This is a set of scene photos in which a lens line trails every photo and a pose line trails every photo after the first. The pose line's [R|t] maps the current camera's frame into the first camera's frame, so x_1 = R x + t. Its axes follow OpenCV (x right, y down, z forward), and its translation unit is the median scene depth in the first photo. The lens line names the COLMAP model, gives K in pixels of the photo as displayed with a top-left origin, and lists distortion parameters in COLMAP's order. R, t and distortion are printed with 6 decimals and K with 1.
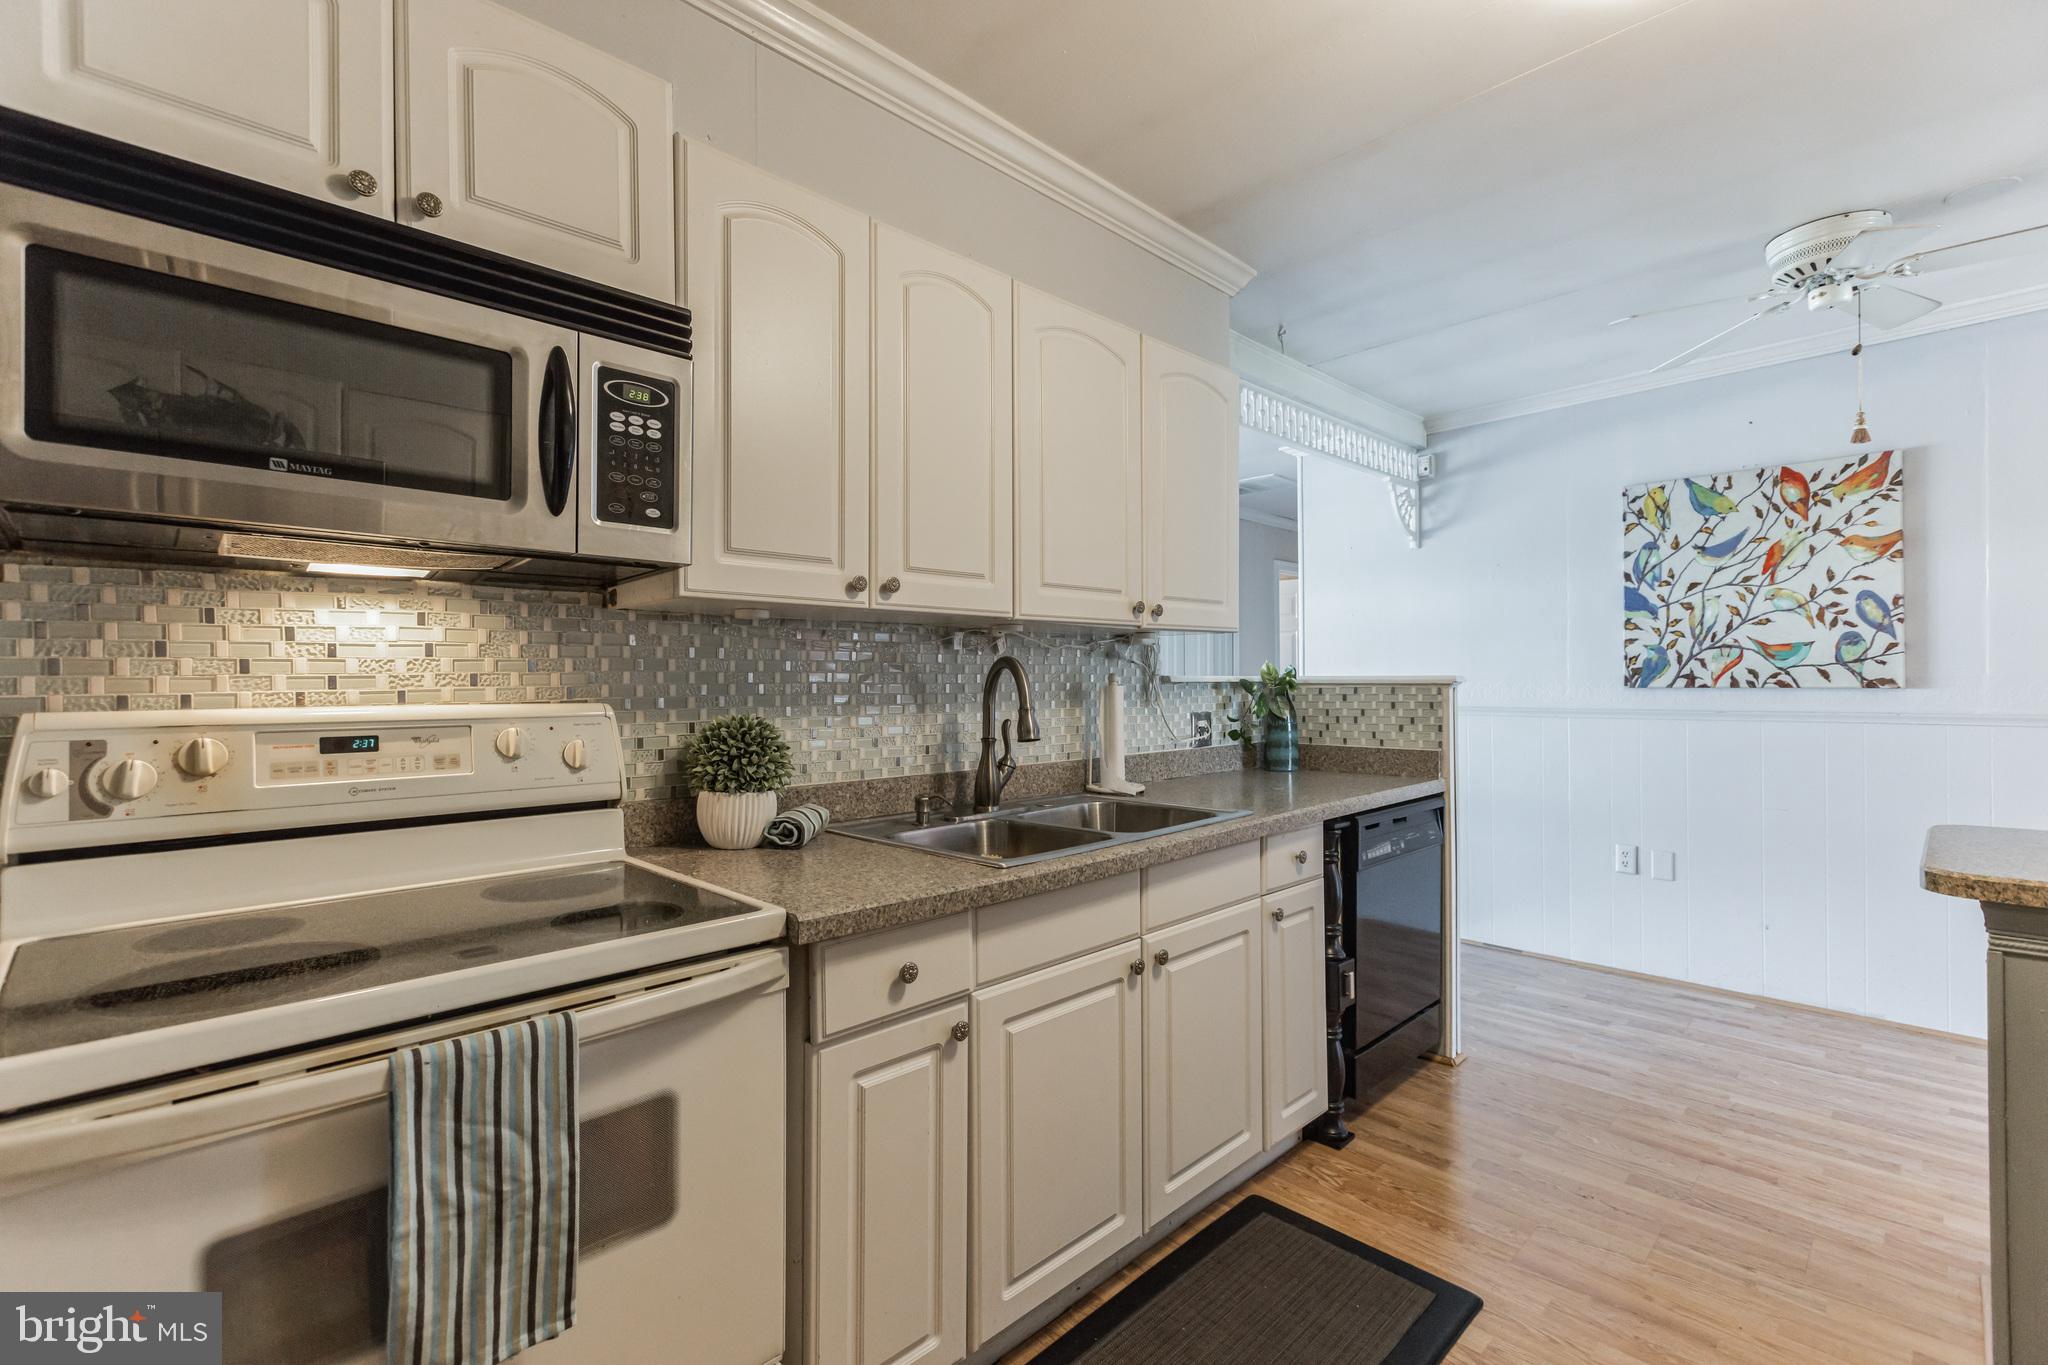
lens RADIAL K [[914.1, 0, 1016.4], [0, 914.1, 679.3], [0, 0, 1]] dist [0.001410, -0.000016]
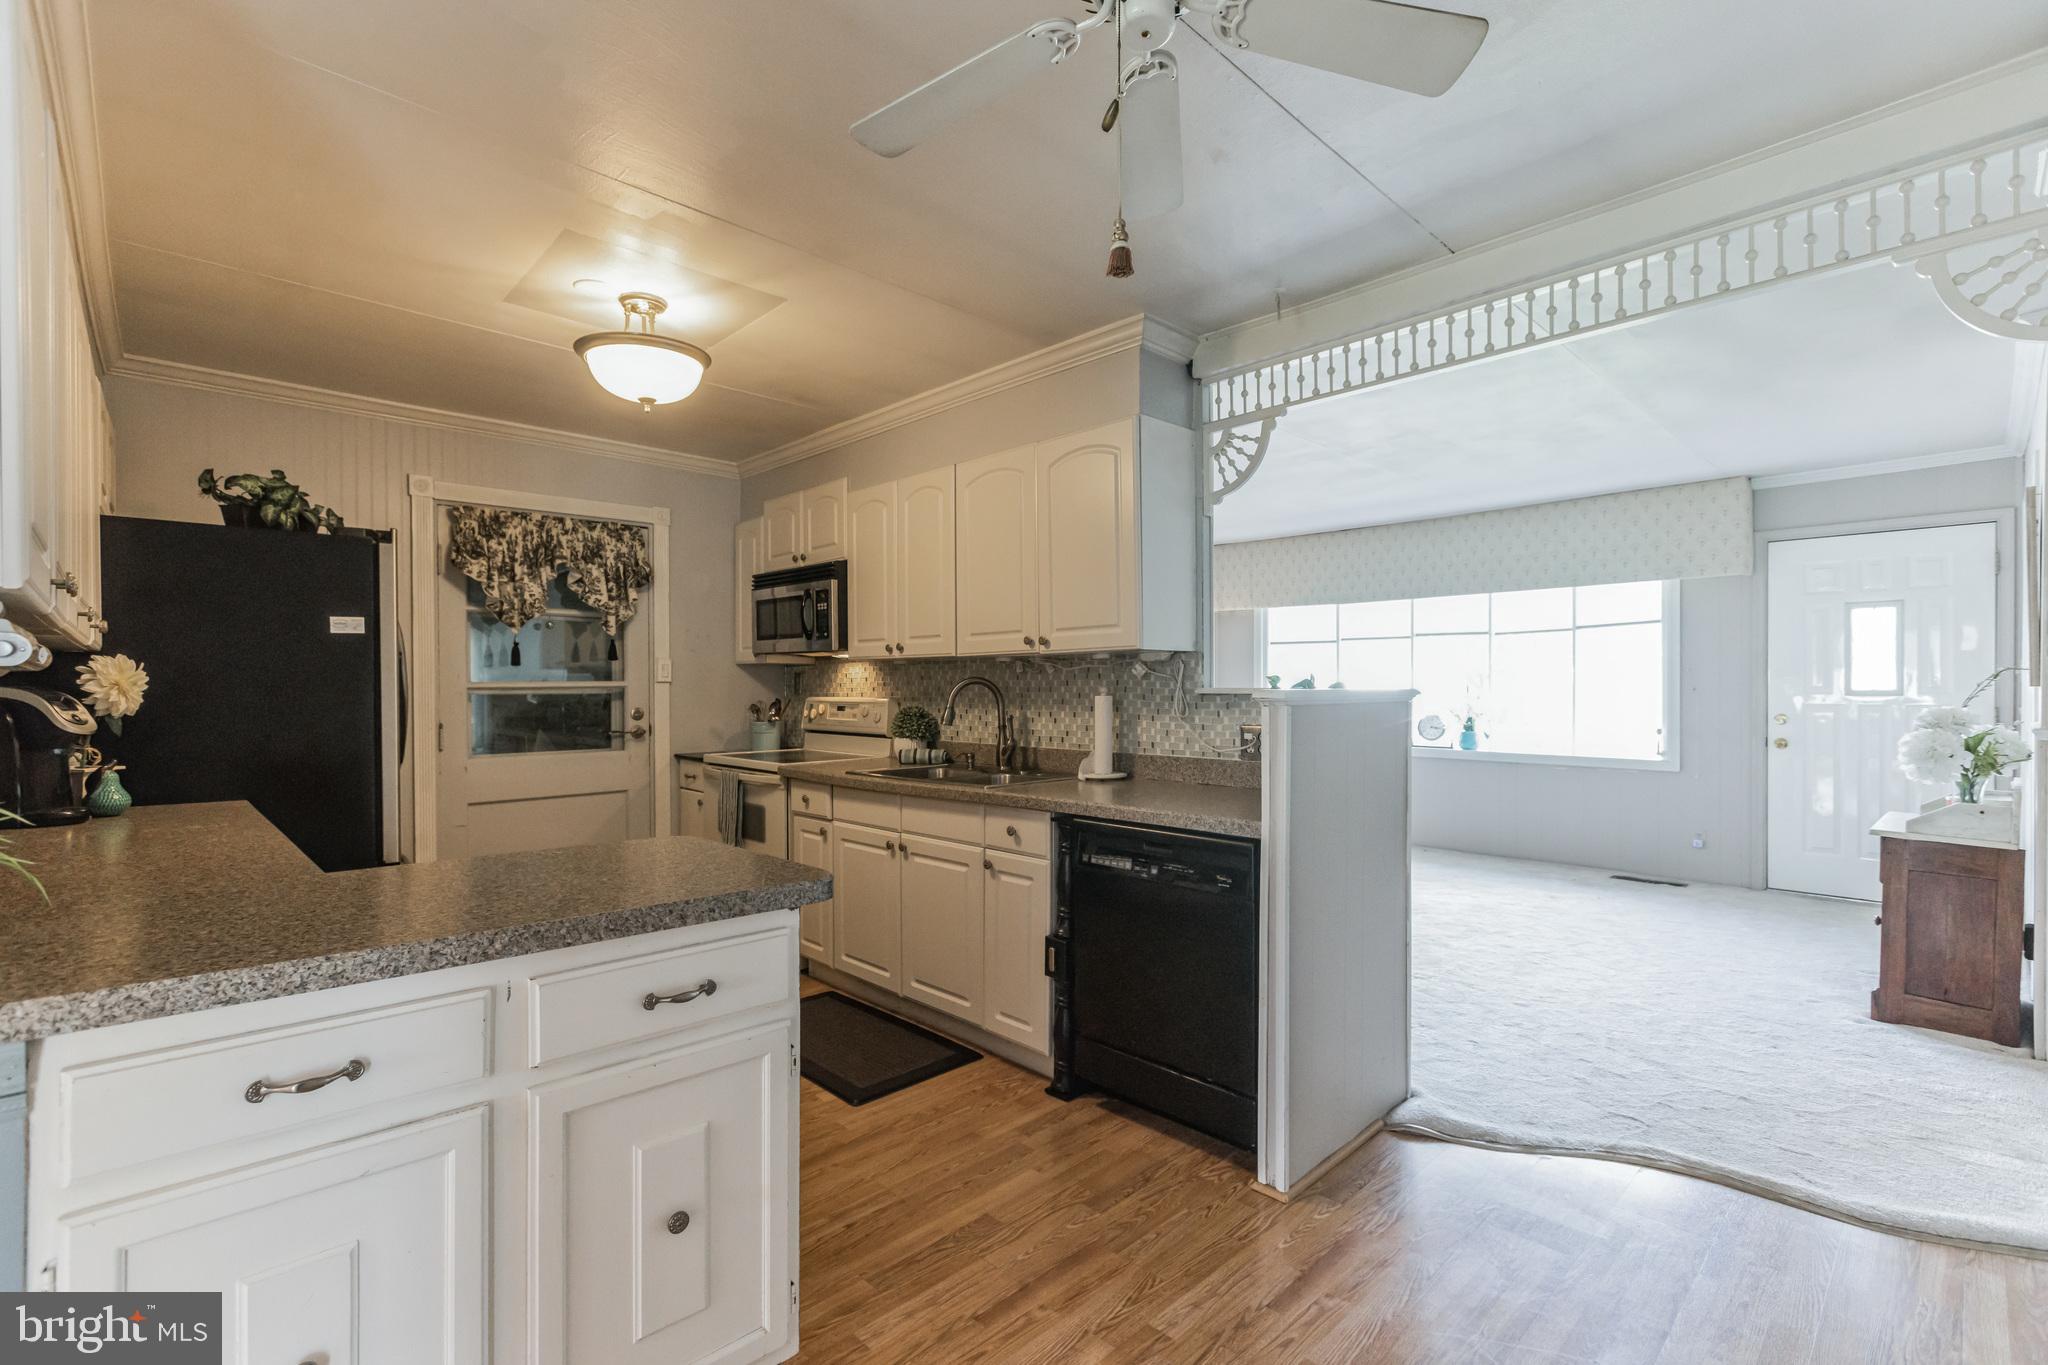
lens RADIAL K [[914.1, 0, 1016.9], [0, 914.1, 686.1], [0, 0, 1]] dist [0.001410, -0.000016]
pose [[-0.008397, 0.002551, -0.999961, 1.654247], [0.000686, 0.999997, 0.002545, -0.011643], [0.999965, -0.000665, -0.008399, 1.054836]]
